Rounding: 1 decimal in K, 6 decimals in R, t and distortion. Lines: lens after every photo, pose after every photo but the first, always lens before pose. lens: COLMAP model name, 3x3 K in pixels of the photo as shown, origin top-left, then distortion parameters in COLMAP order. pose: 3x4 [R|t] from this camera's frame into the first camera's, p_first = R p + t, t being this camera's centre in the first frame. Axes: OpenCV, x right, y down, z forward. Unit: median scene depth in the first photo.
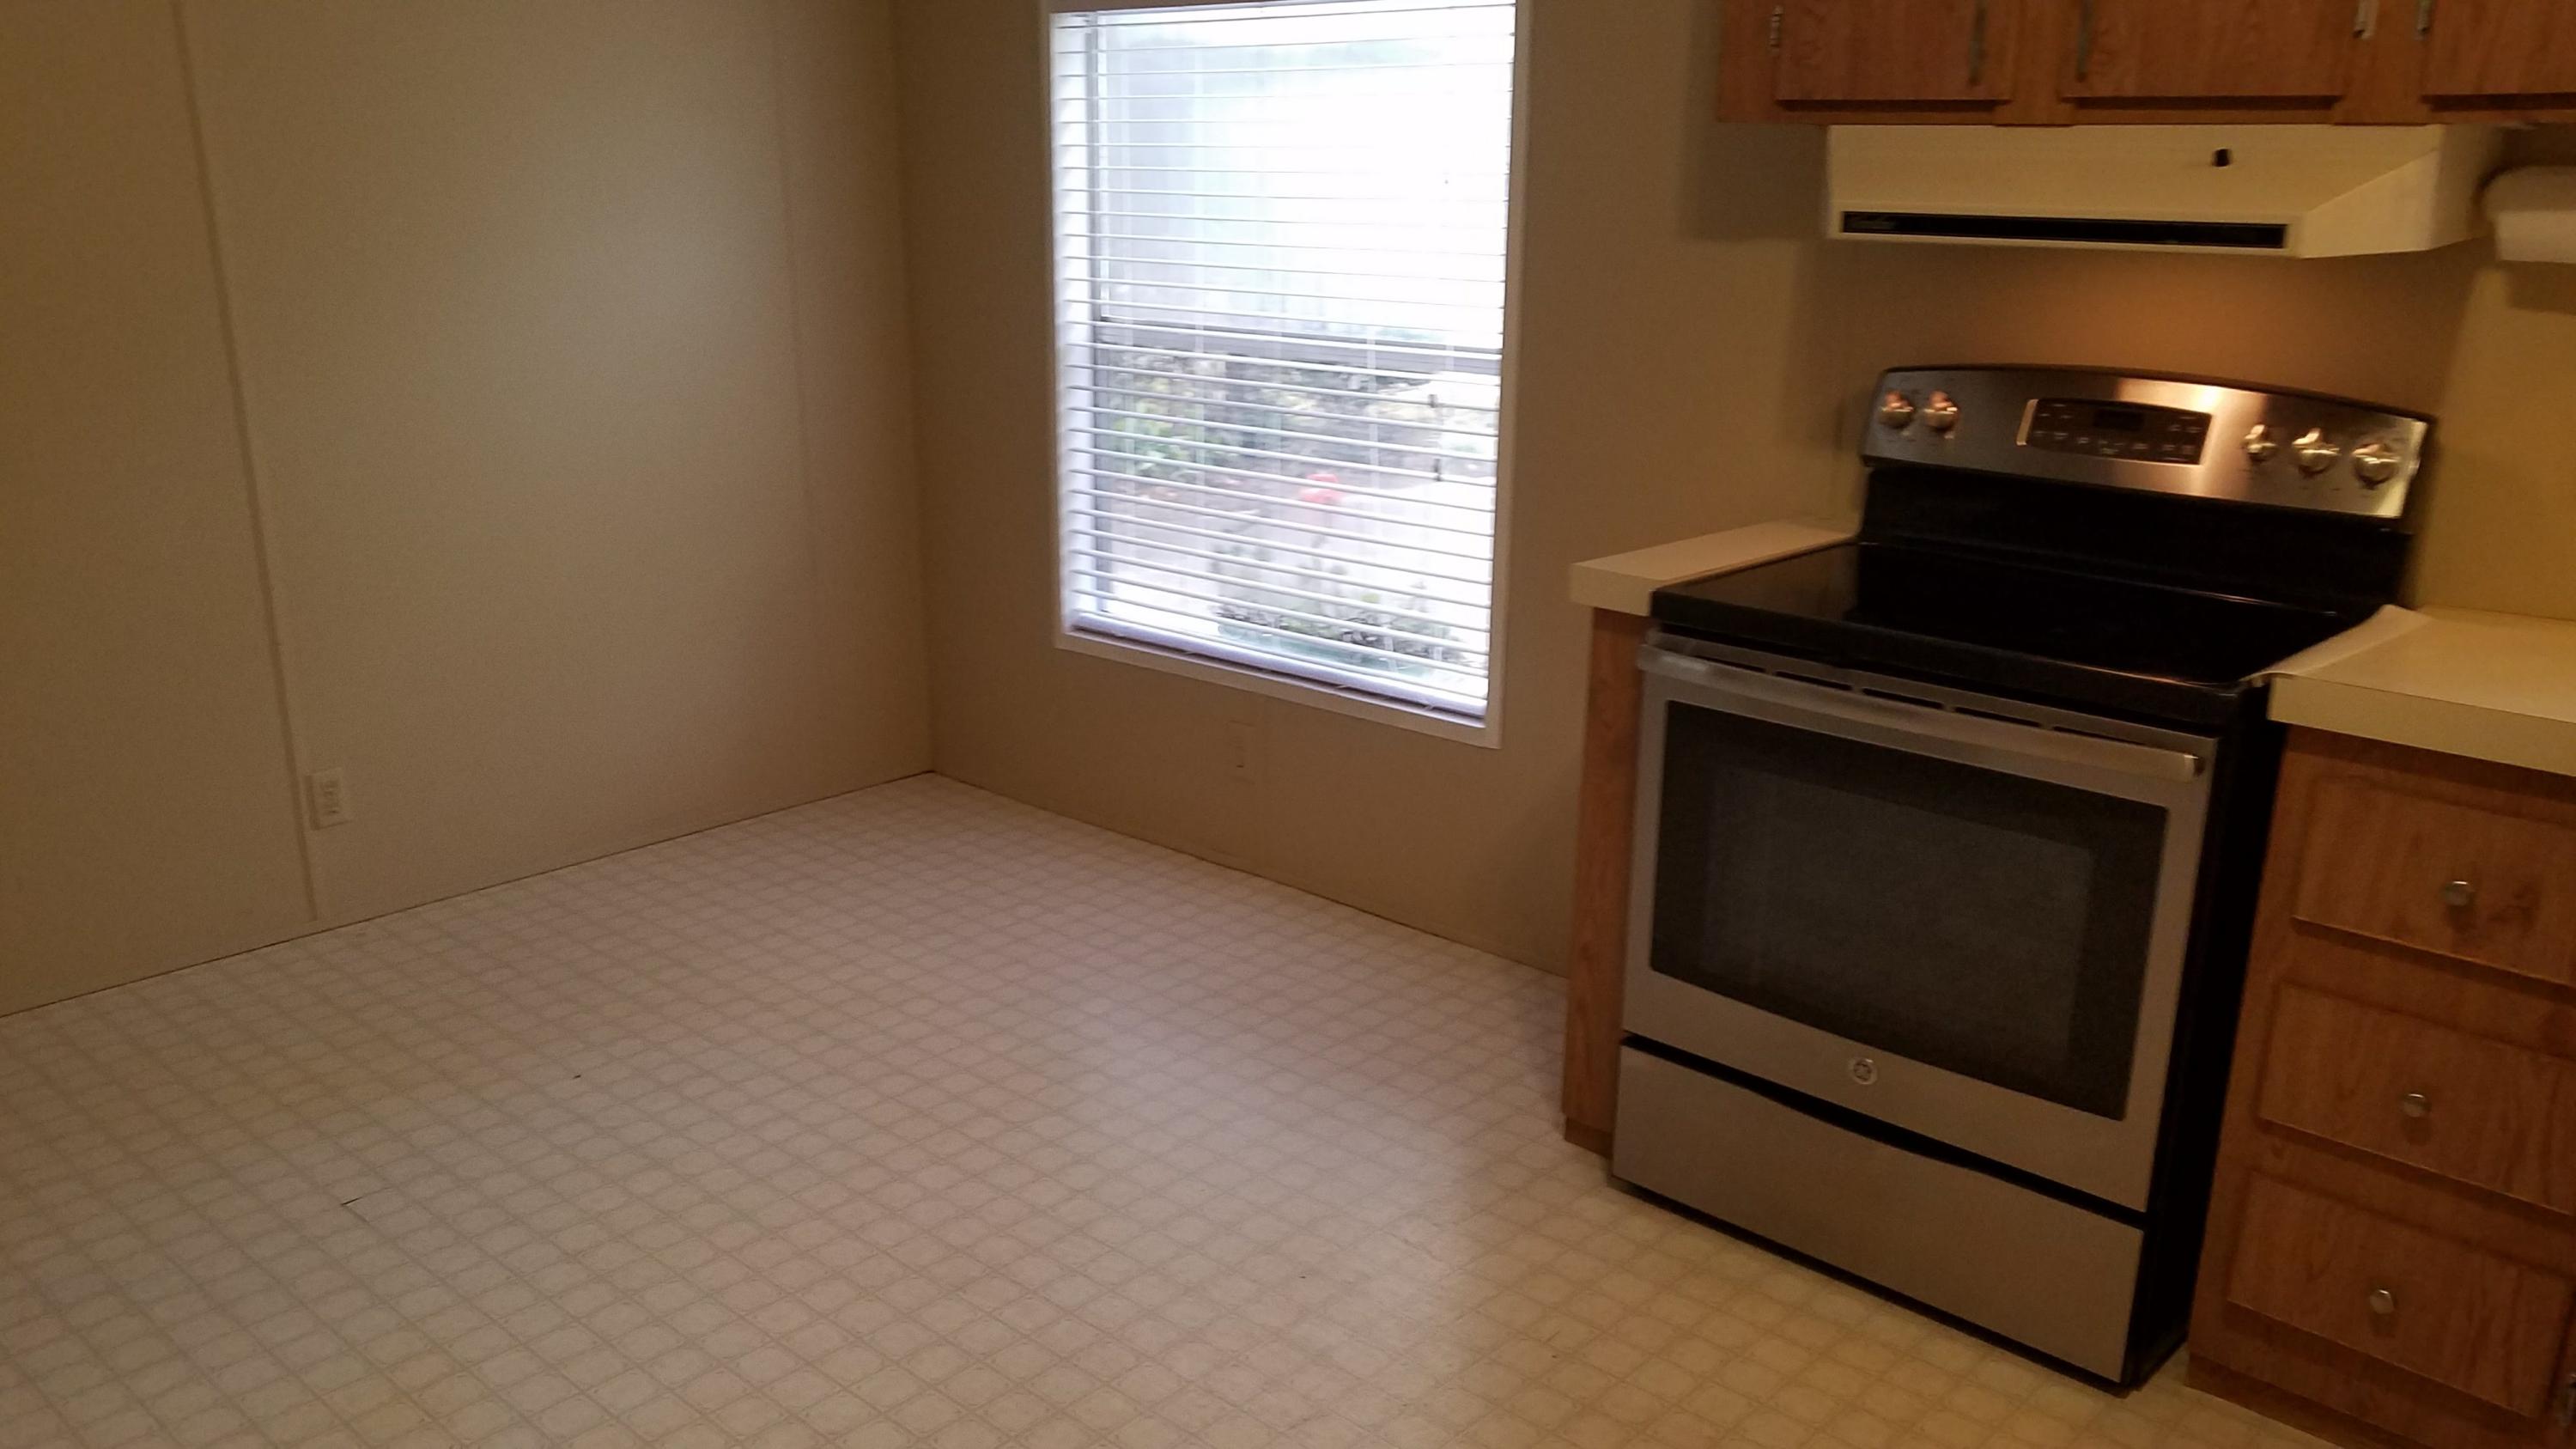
lens RADIAL K [[2015.6, 0, 1222.7], [0, 2015.6, 750.7], [0, 0, 1]] dist [0.016473, -0.020781]
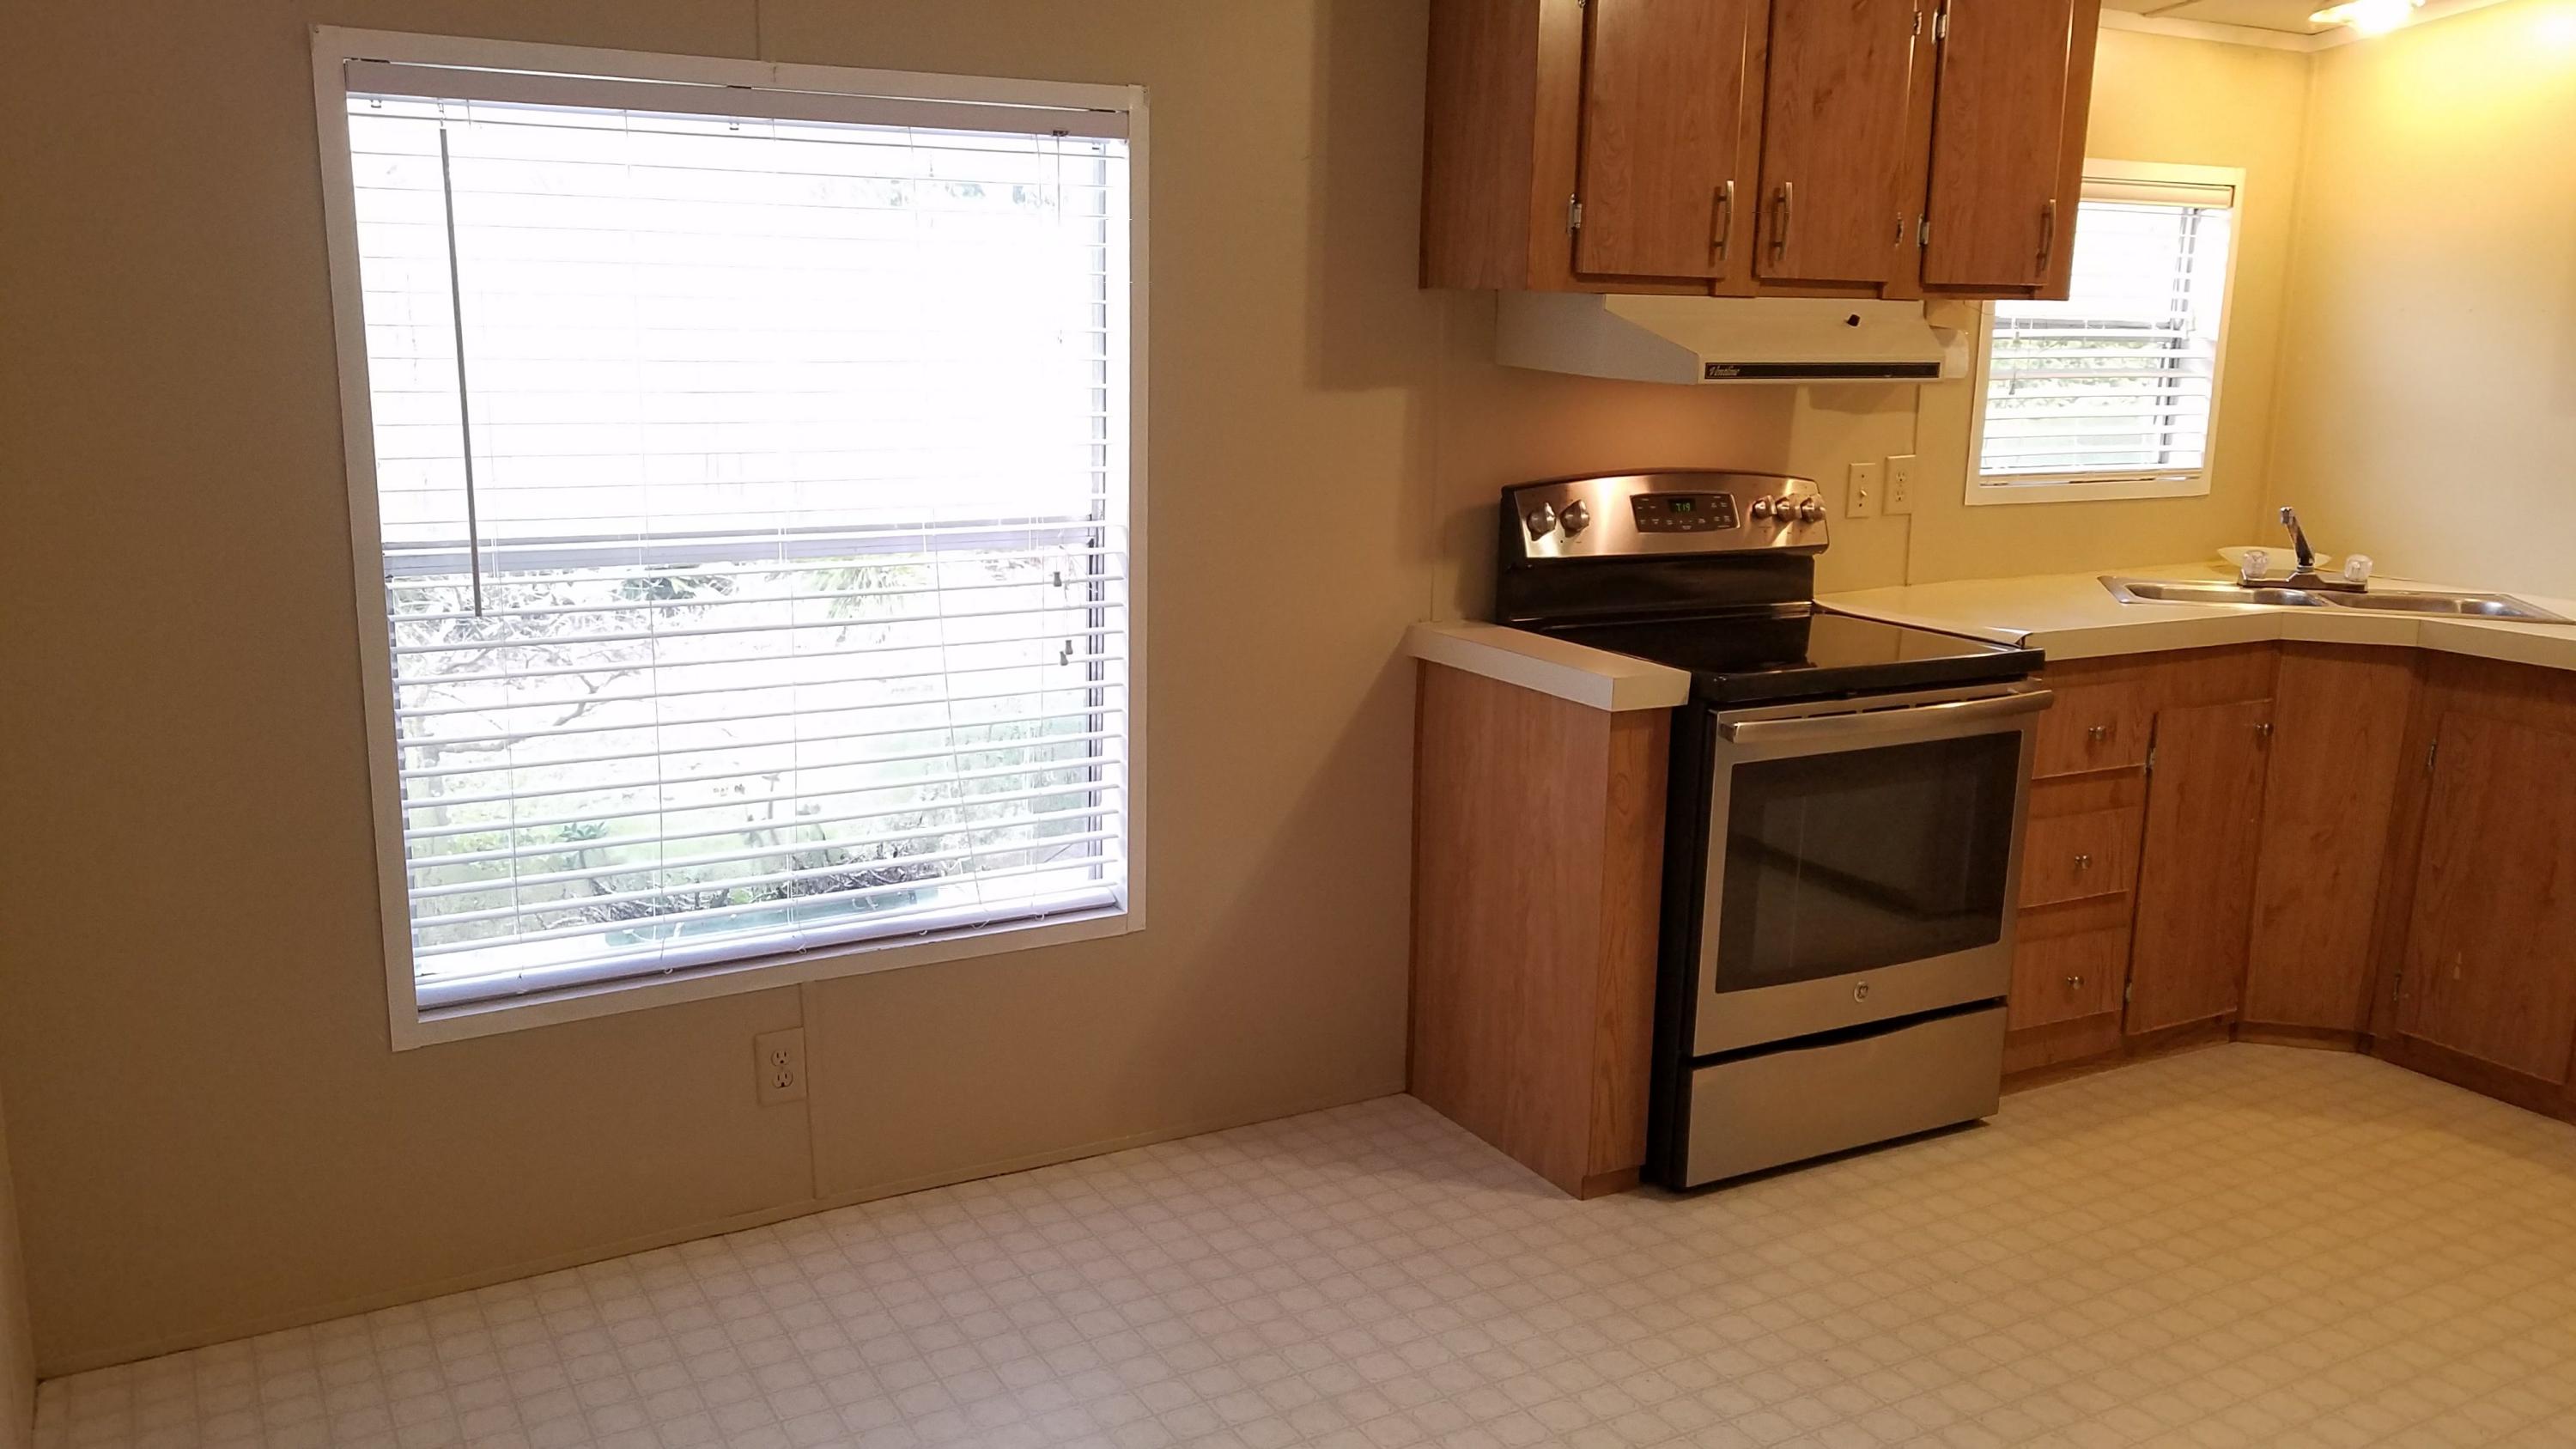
lens RADIAL K [[2015.6, 0, 1261.6], [0, 2015.6, 740.5], [0, 0, 1]] dist [0.016473, -0.020781]
pose [[0.296024, -0.202921, 0.933377, -1.035631], [0.258881, 0.957644, 0.126092, -0.277596], [-0.919429, 0.204307, 0.336018, 0.898528]]
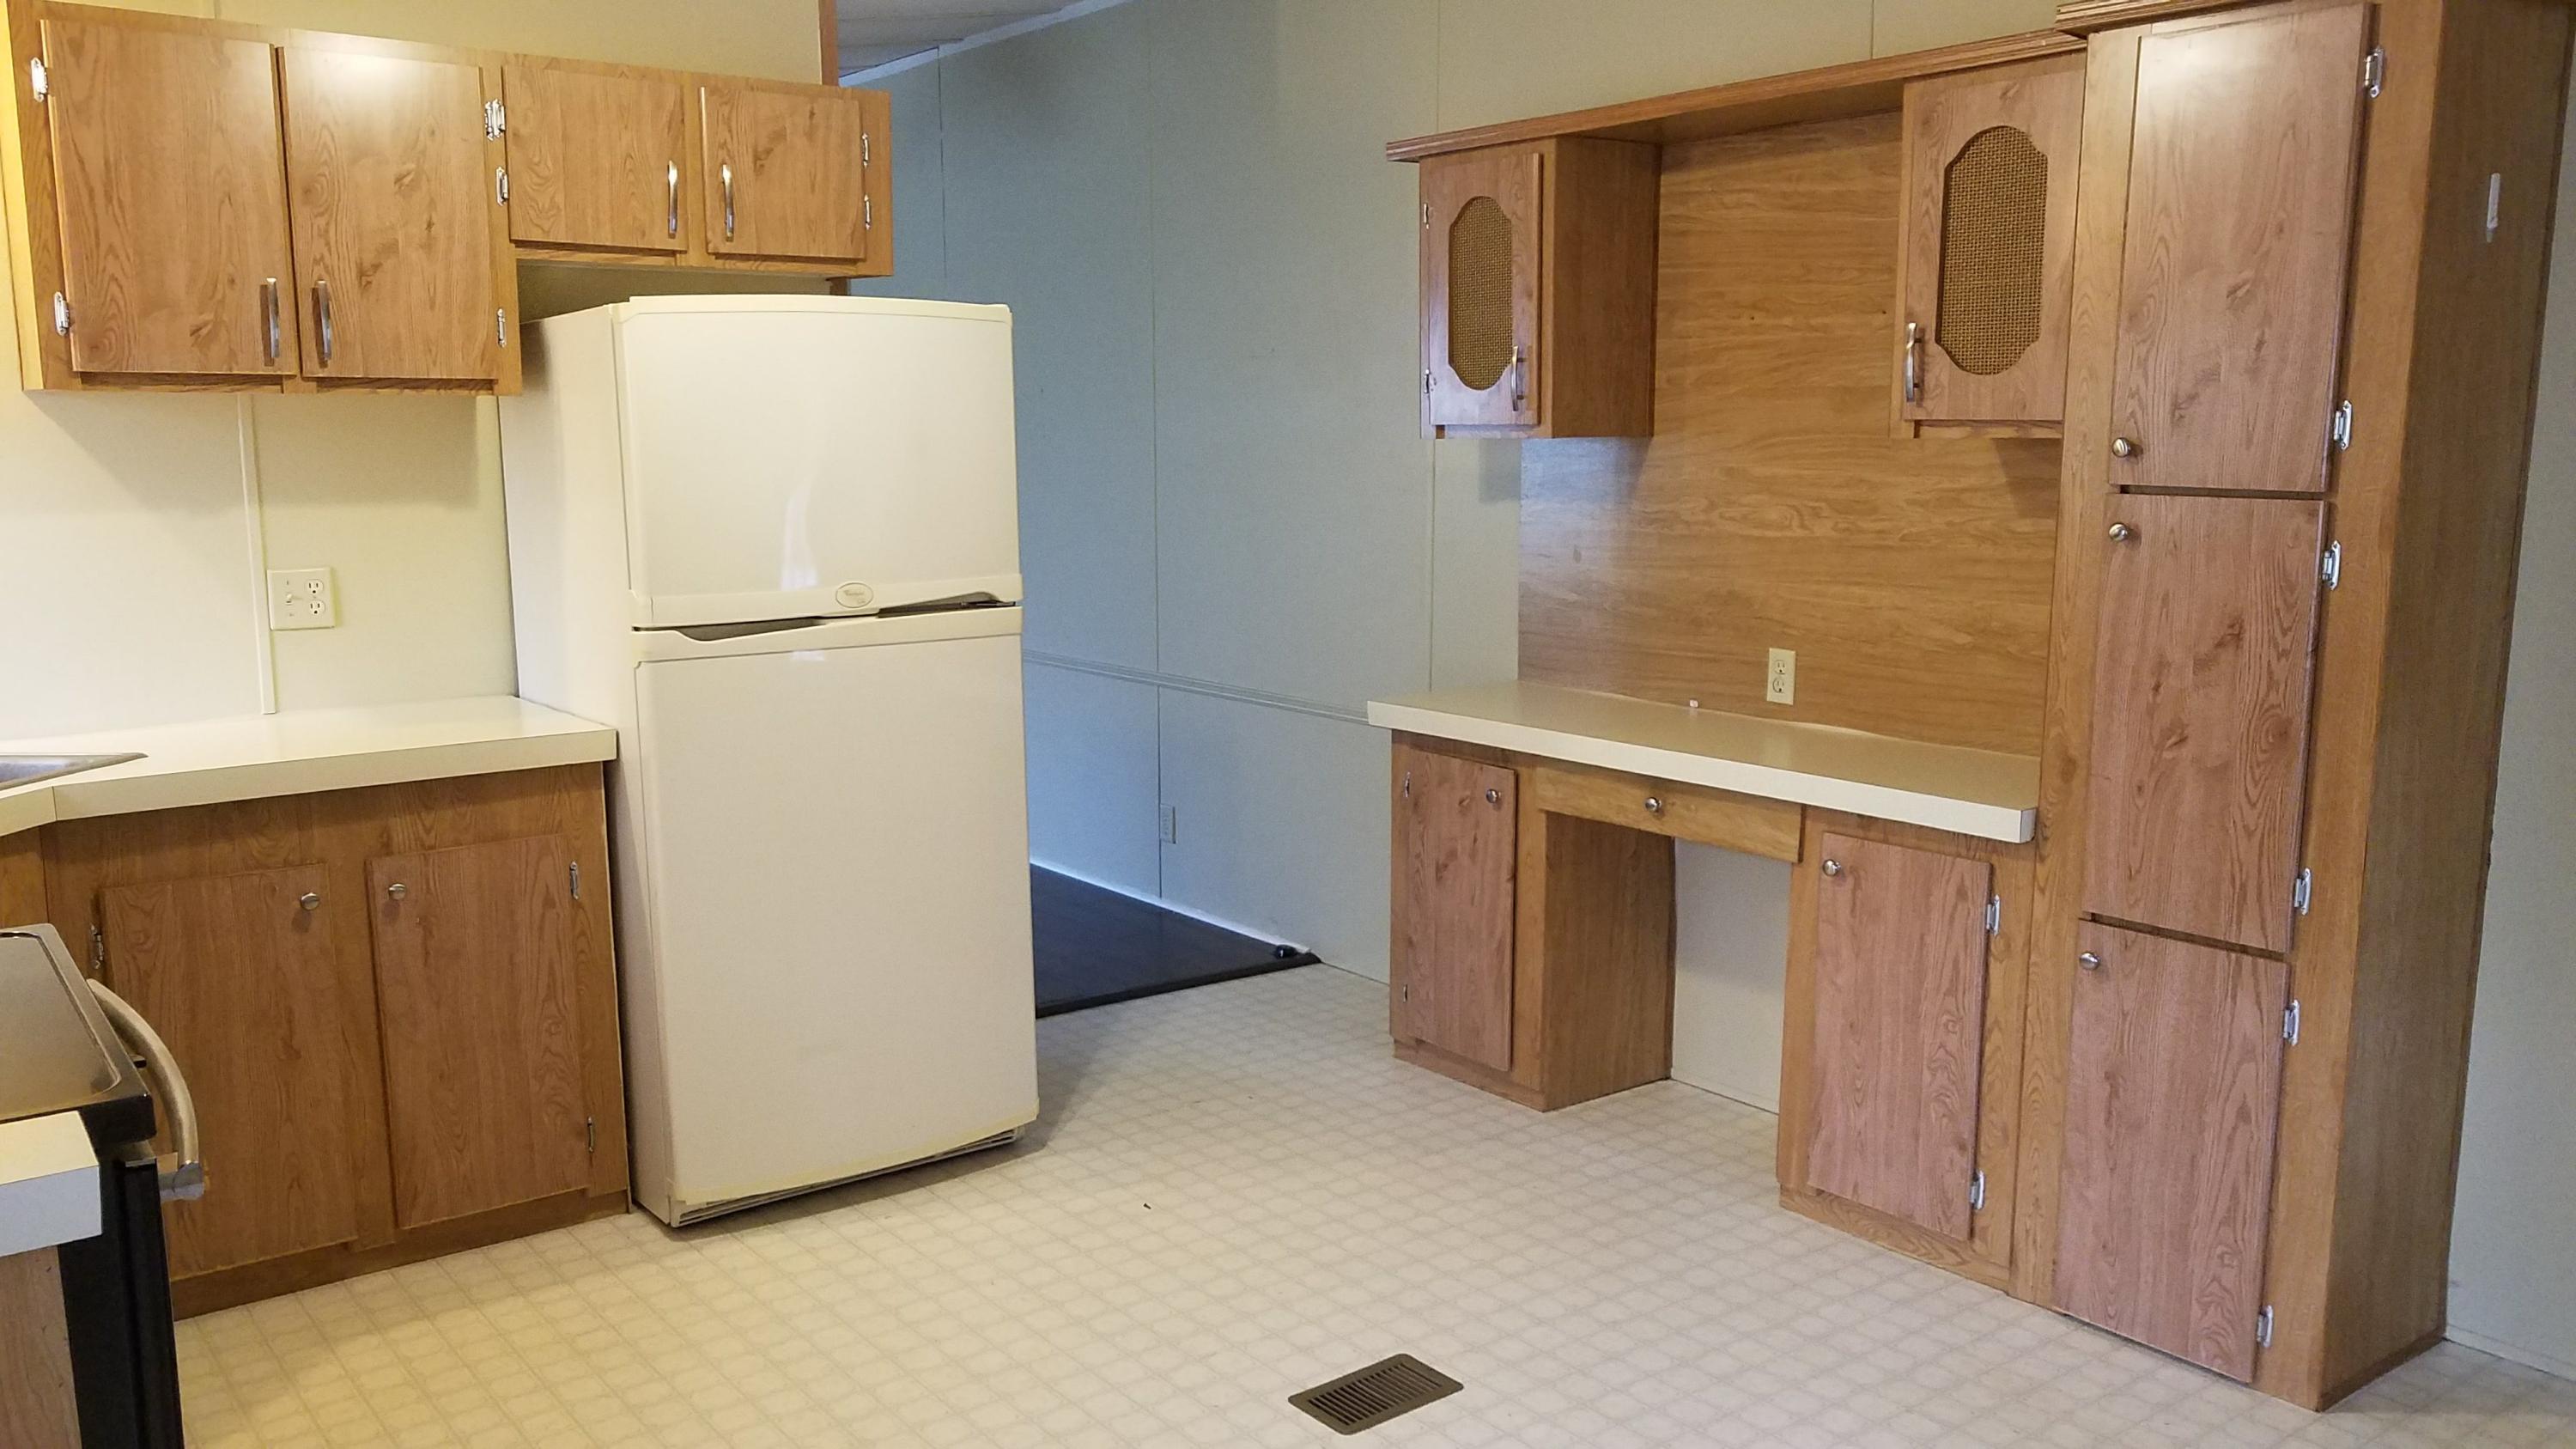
lens RADIAL K [[2015.6, 0, 1252.3], [0, 2015.6, 751.1], [0, 0, 1]] dist [0.016473, -0.020781]
pose [[-0.985730, -0.024452, 0.166551, -0.232011], [0.051416, 0.898379, 0.436202, -0.448615], [-0.160292, 0.438541, -0.884301, 1.519761]]
